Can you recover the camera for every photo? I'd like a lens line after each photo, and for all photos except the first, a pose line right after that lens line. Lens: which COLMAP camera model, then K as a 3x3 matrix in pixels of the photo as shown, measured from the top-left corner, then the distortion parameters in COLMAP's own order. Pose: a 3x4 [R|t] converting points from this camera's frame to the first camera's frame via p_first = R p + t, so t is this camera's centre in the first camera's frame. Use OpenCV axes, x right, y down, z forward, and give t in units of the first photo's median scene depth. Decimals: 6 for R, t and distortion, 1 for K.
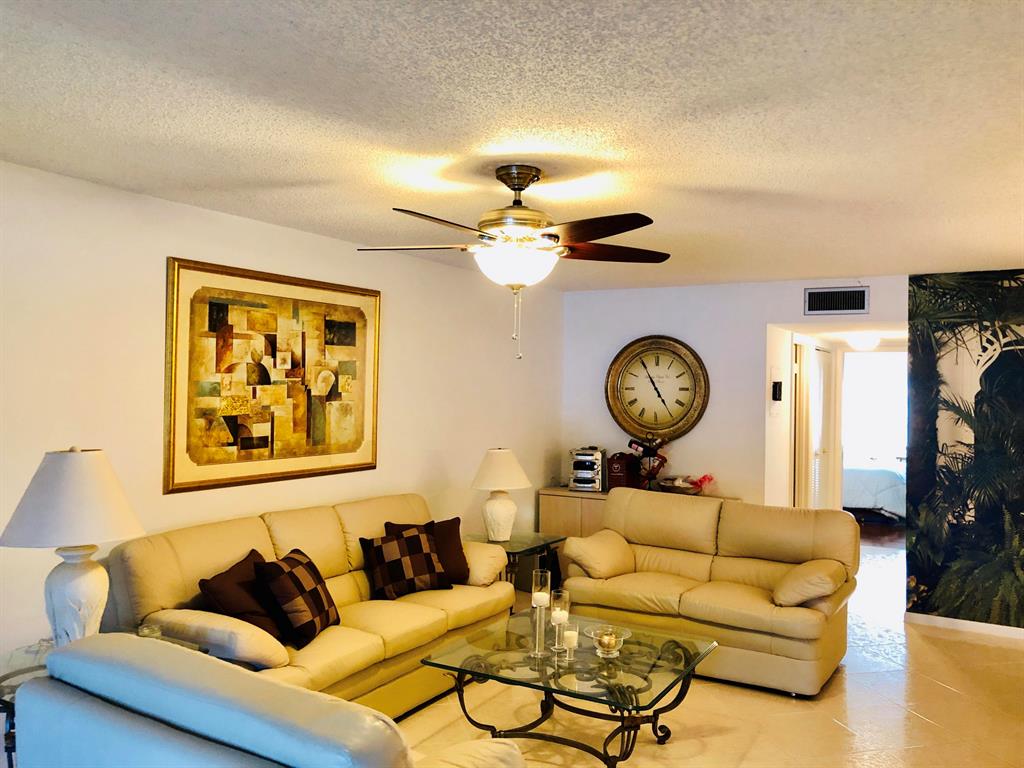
lens RADIAL K [[829.7, 0, 512.0], [0, 829.7, 384.0], [0, 0, 1]] dist [-0.000395, 0.001344]
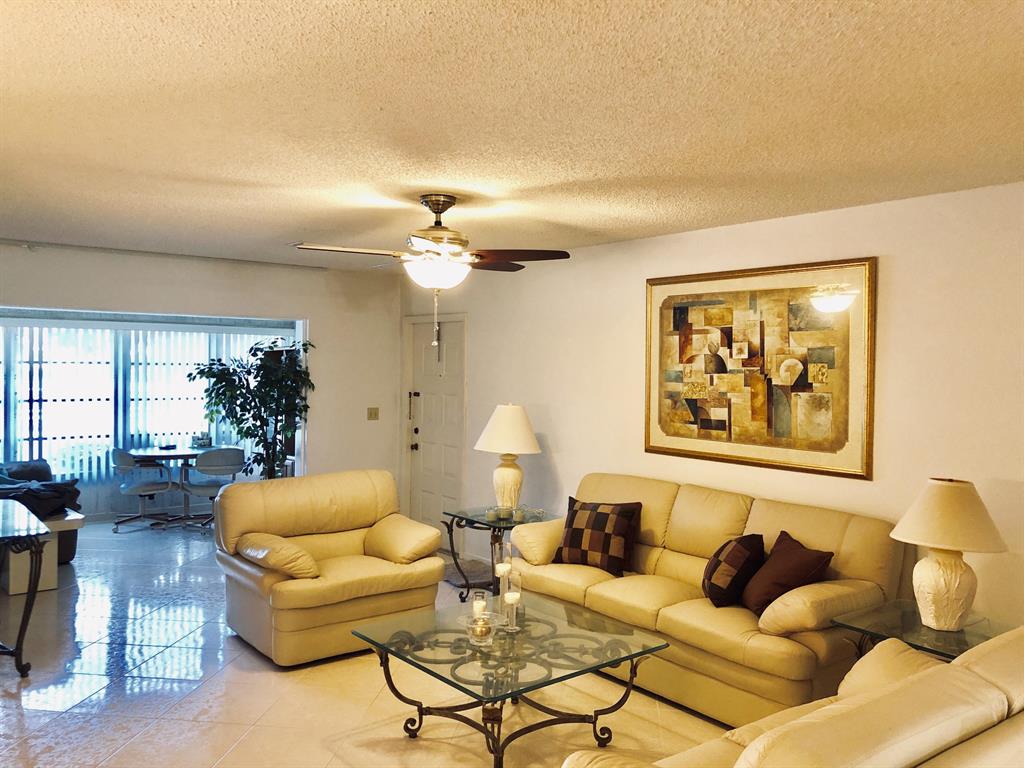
lens RADIAL K [[844.2, 0, 512.0], [0, 844.2, 384.0], [0, 0, 1]] dist [0.011093, 0.002151]
pose [[-0.374860, 0.000039, -0.927081, 0.803239], [-0.018920, 0.999791, 0.007692, 0.011070], [0.926888, 0.020424, -0.374781, 1.097975]]
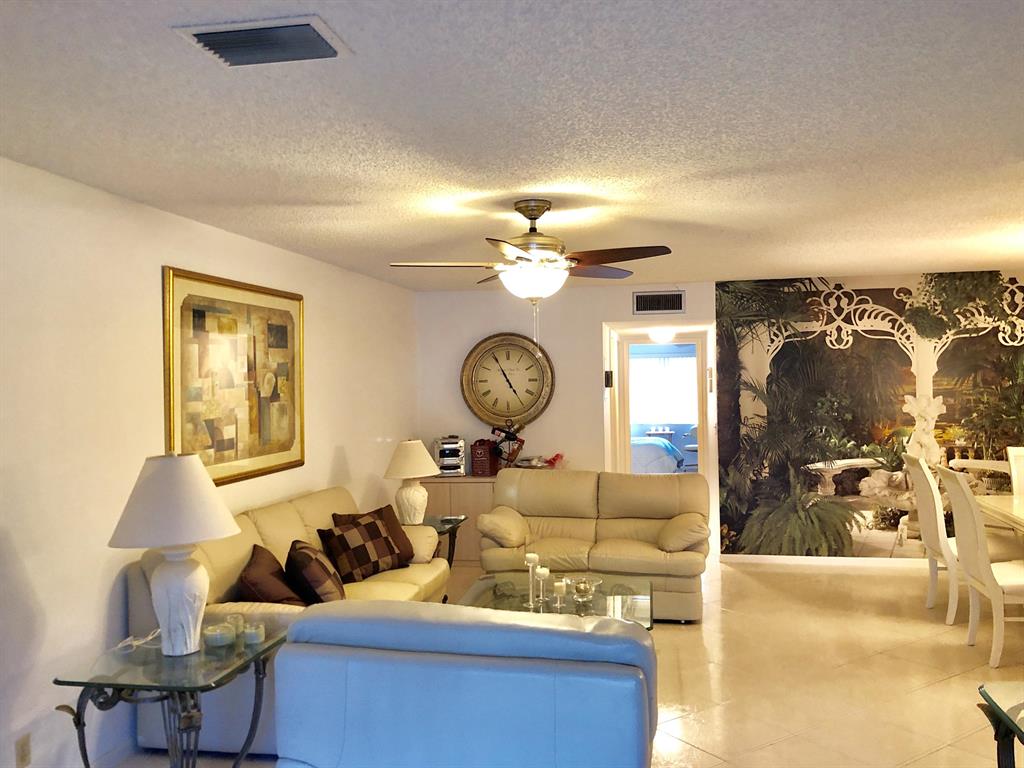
lens RADIAL K [[844.2, 0, 512.0], [0, 844.2, 384.0], [0, 0, 1]] dist [0.011093, 0.002151]
pose [[0.939264, -0.033487, 0.341557, -0.309692], [0.030391, 0.999434, 0.014413, -0.008381], [-0.341847, -0.003158, 0.939750, -0.101267]]
